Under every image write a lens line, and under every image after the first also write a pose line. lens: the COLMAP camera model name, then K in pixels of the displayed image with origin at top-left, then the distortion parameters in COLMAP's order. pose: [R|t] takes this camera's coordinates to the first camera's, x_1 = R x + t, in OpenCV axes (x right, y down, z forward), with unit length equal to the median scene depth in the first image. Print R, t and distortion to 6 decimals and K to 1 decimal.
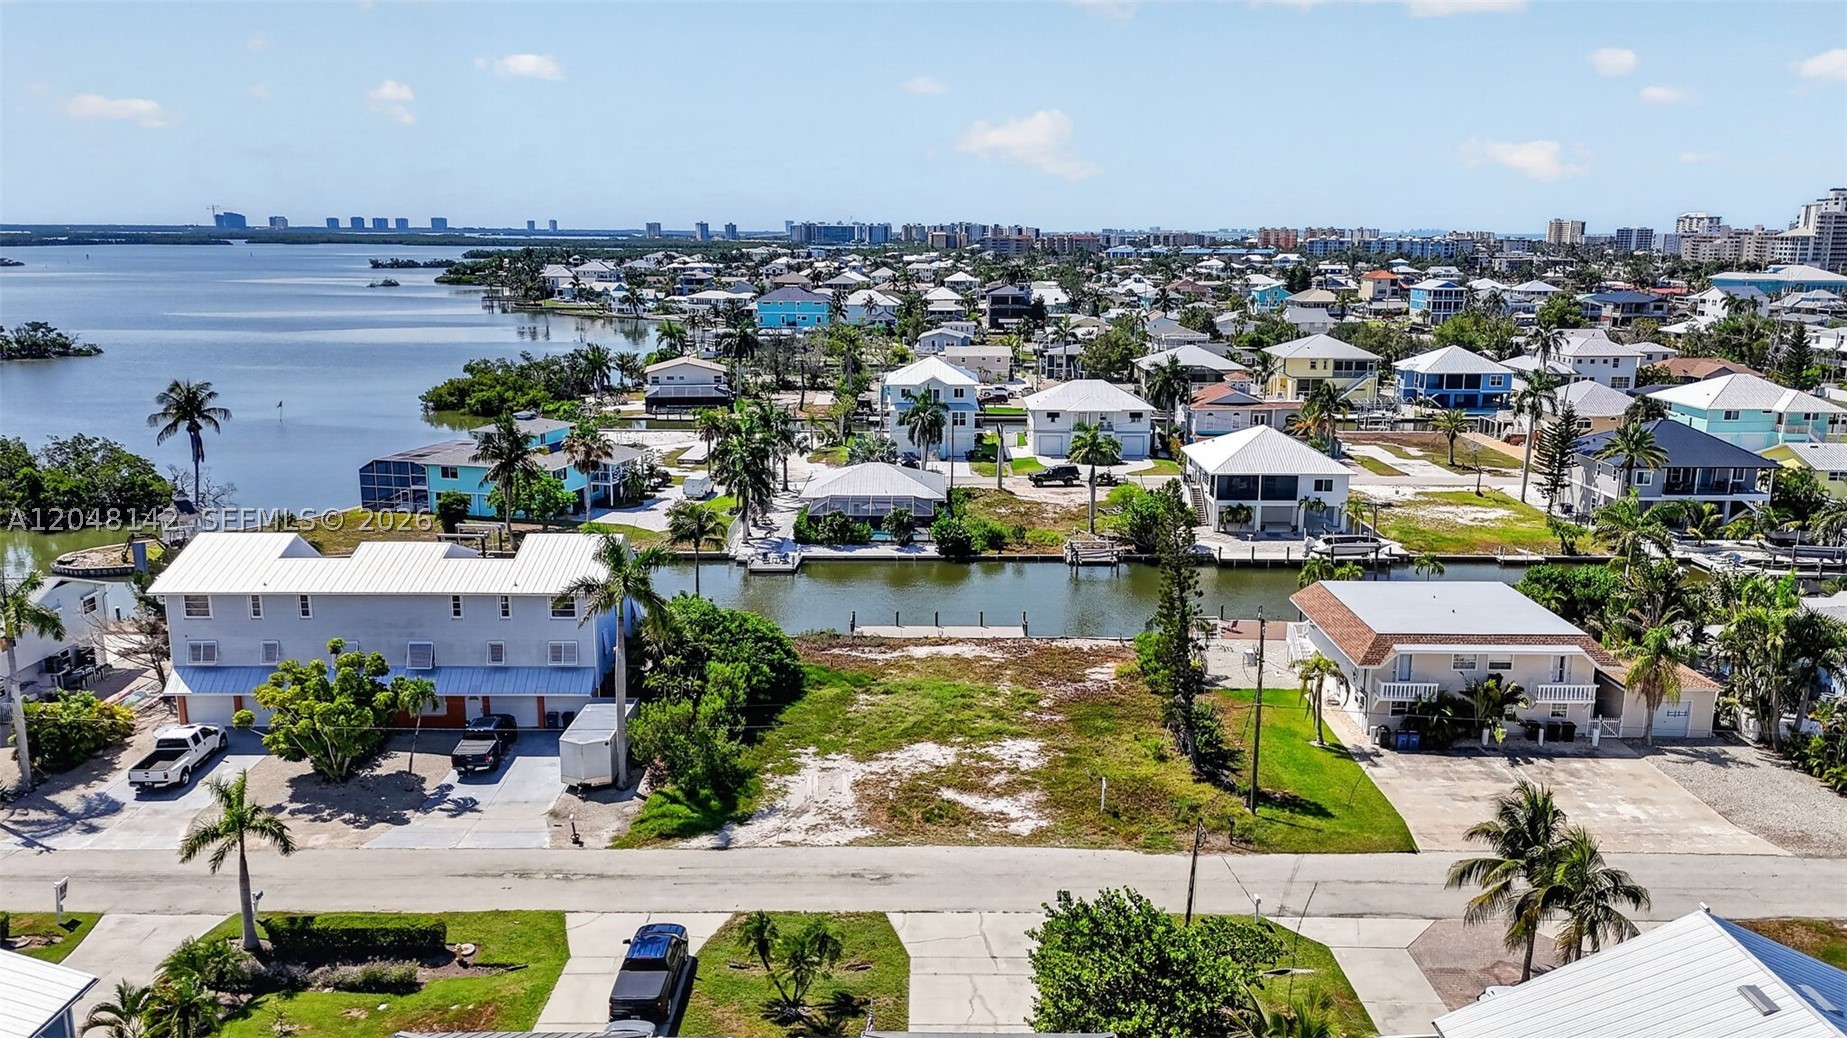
lens RADIAL K [[1353.5, 0, 923.5], [0, 1353.5, 519.0], [0, 0, 1]] dist [0.066927, -0.064448]
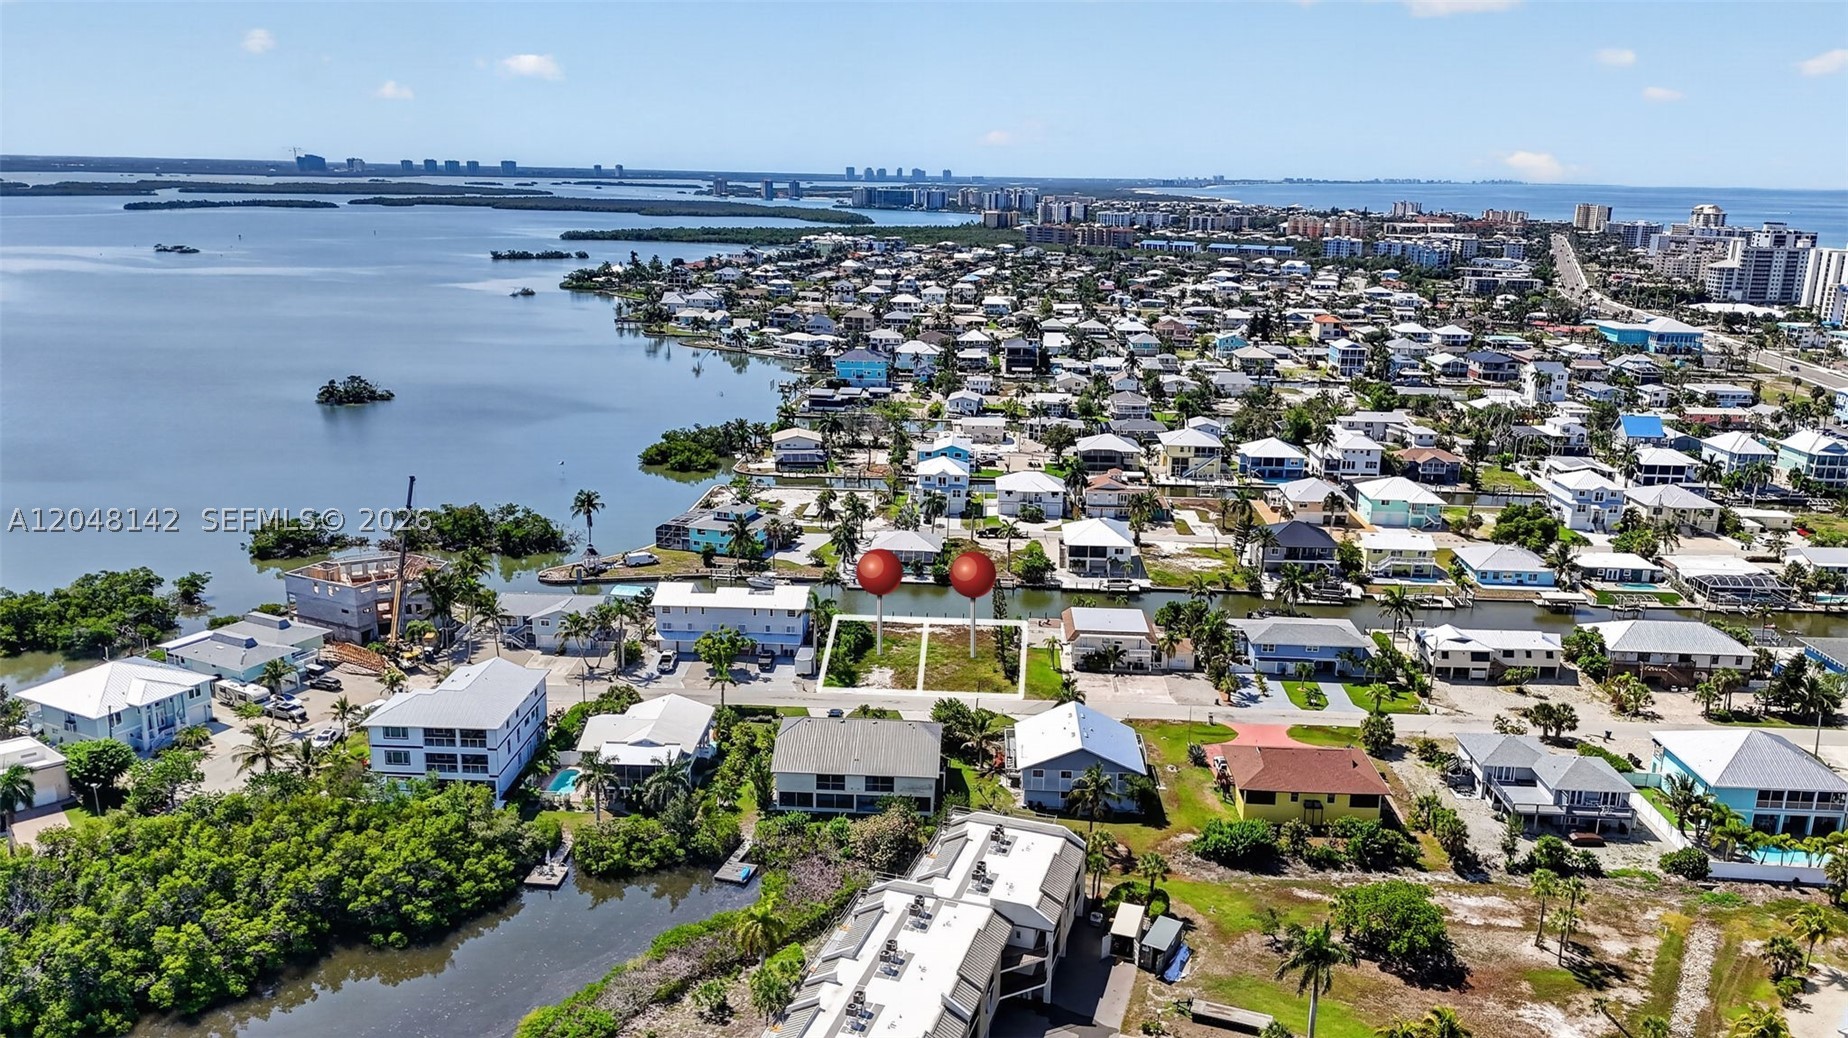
lens RADIAL K [[1346.8, 0, 924.0], [0, 1346.8, 519.0], [0, 0, 1]] dist [0.099005, -0.110499]
pose [[0.998968, 0.023636, -0.038791, 0.074202], [-0.022031, 0.998904, 0.041297, -0.158476], [0.039725, -0.040399, 0.998394, -1.118007]]
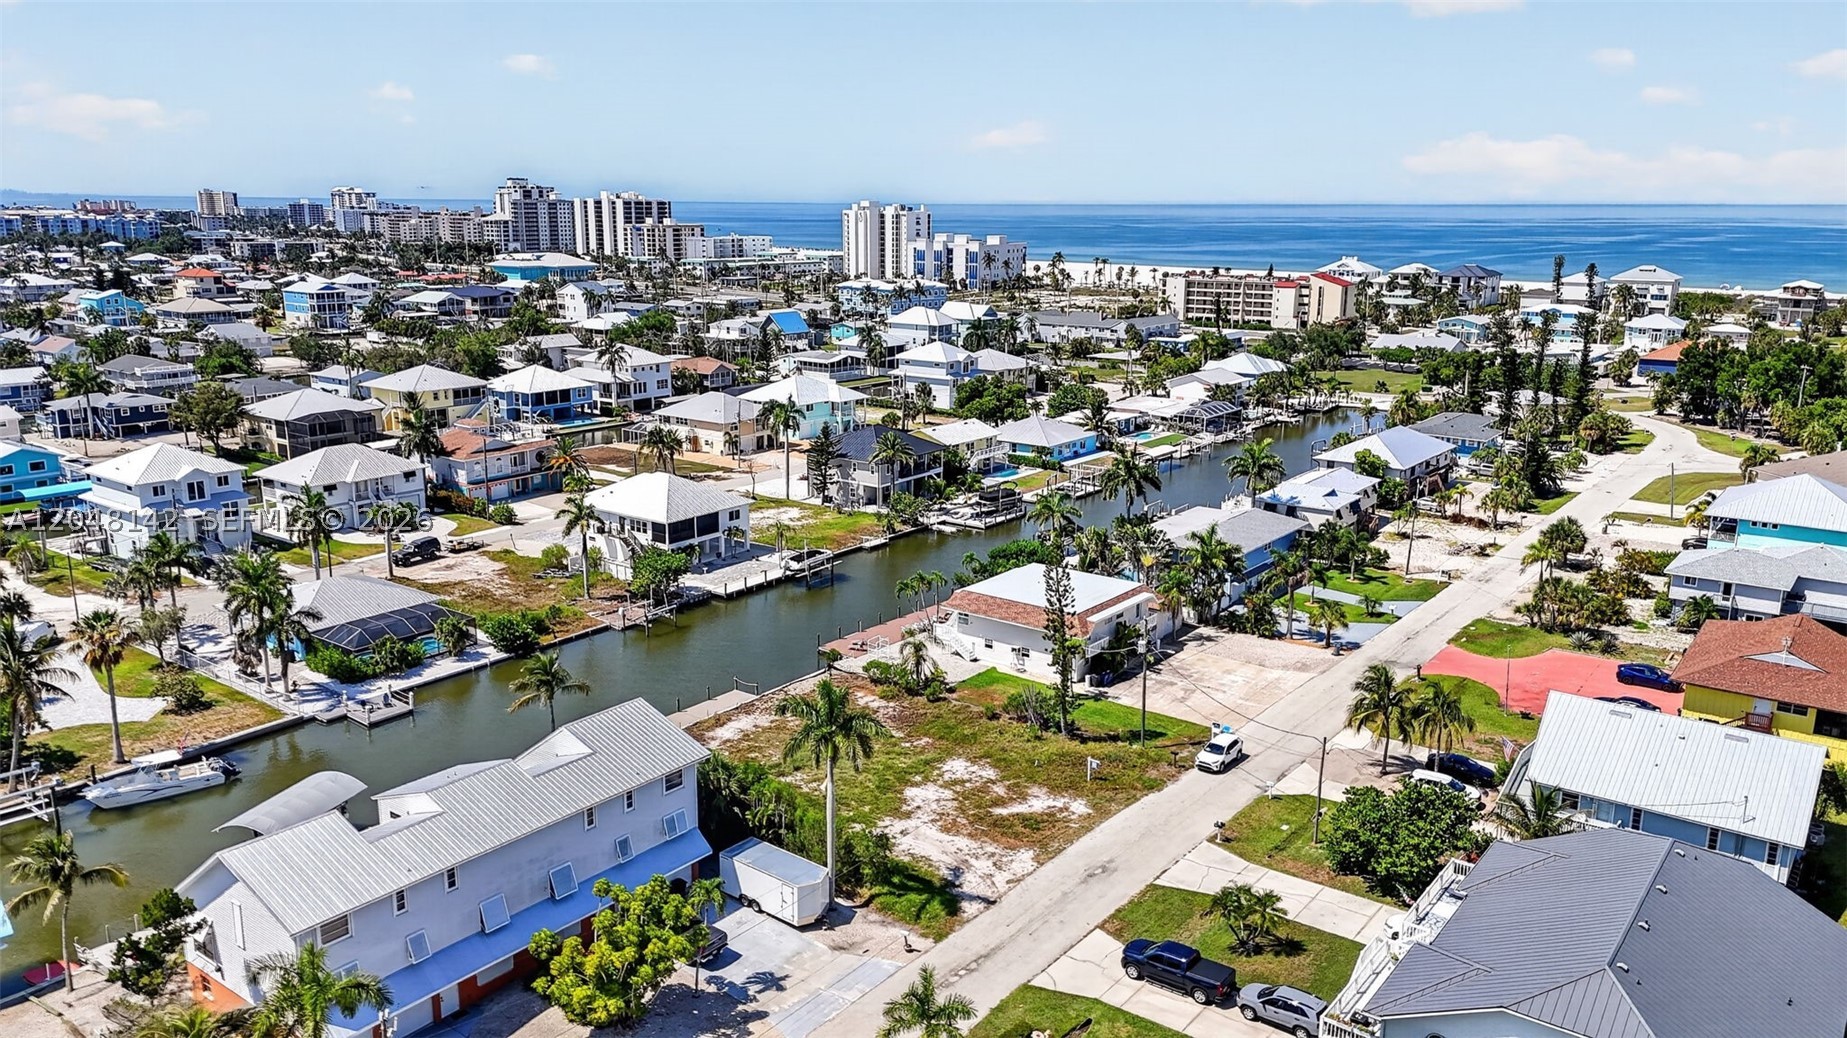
lens RADIAL K [[1353.5, 0, 923.5], [0, 1353.5, 519.0], [0, 0, 1]] dist [0.066927, -0.064448]
pose [[0.601524, -0.182846, 0.777648, -0.550952], [0.162699, 0.981091, 0.104830, -0.123172], [-0.782111, 0.063465, 0.619899, 0.130729]]
